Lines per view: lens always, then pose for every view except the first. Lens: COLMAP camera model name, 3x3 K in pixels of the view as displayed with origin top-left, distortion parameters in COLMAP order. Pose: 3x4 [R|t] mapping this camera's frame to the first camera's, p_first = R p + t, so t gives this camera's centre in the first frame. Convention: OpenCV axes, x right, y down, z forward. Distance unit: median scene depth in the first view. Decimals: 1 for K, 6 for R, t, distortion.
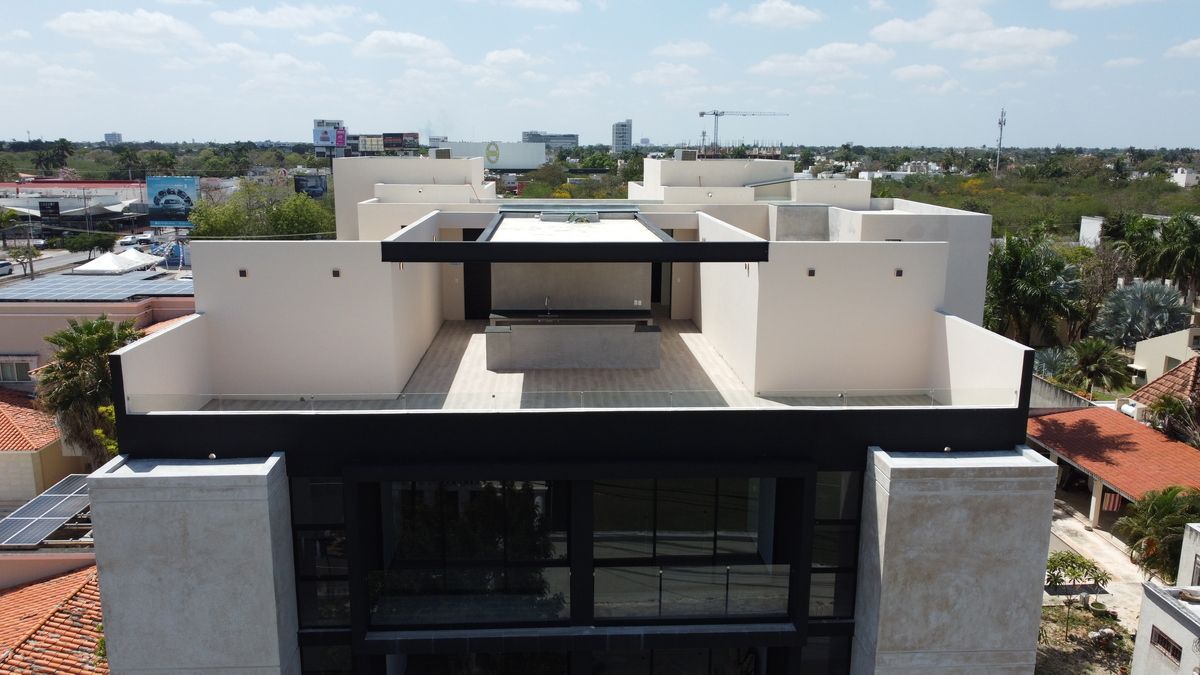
lens RADIAL K [[903.9, 0, 600.0], [0, 903.9, 337.5], [0, 0, 1]] dist [-0.002930, 0.004110]
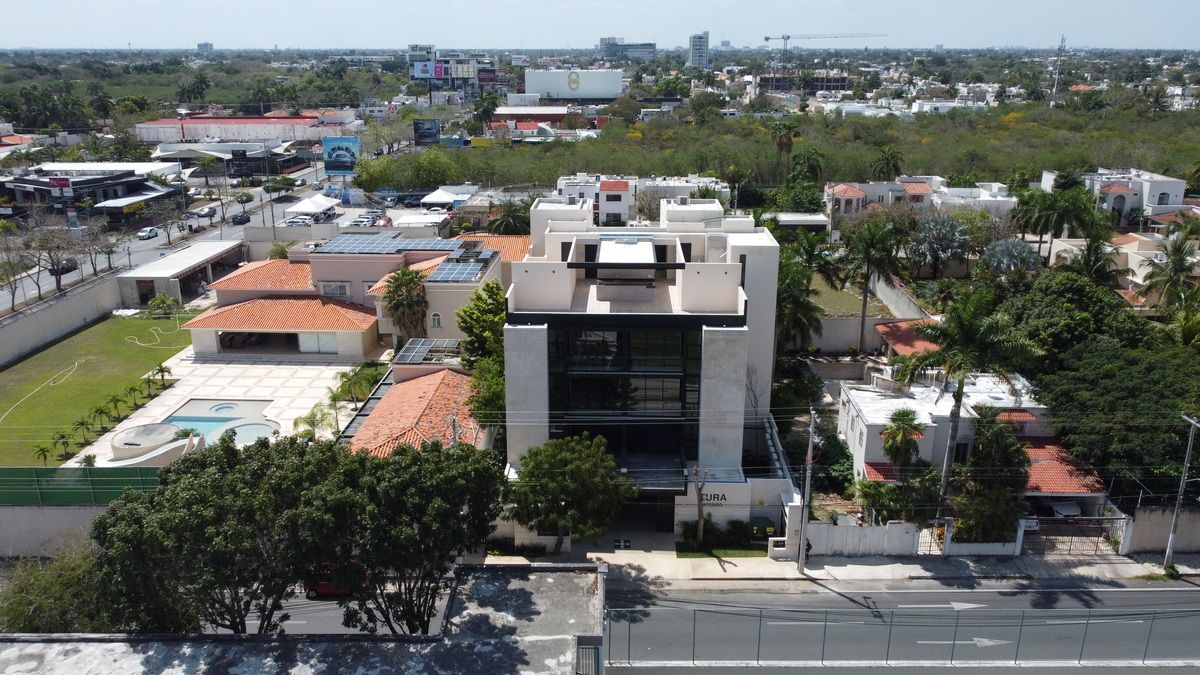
lens RADIAL K [[903.9, 0, 600.0], [0, 903.9, 337.5], [0, 0, 1]] dist [-0.002930, 0.004110]
pose [[0.996503, 0.019319, -0.081293, 0.144134], [-0.010971, 0.994733, 0.101910, -0.158760], [0.082834, -0.100662, 0.991466, -2.157128]]
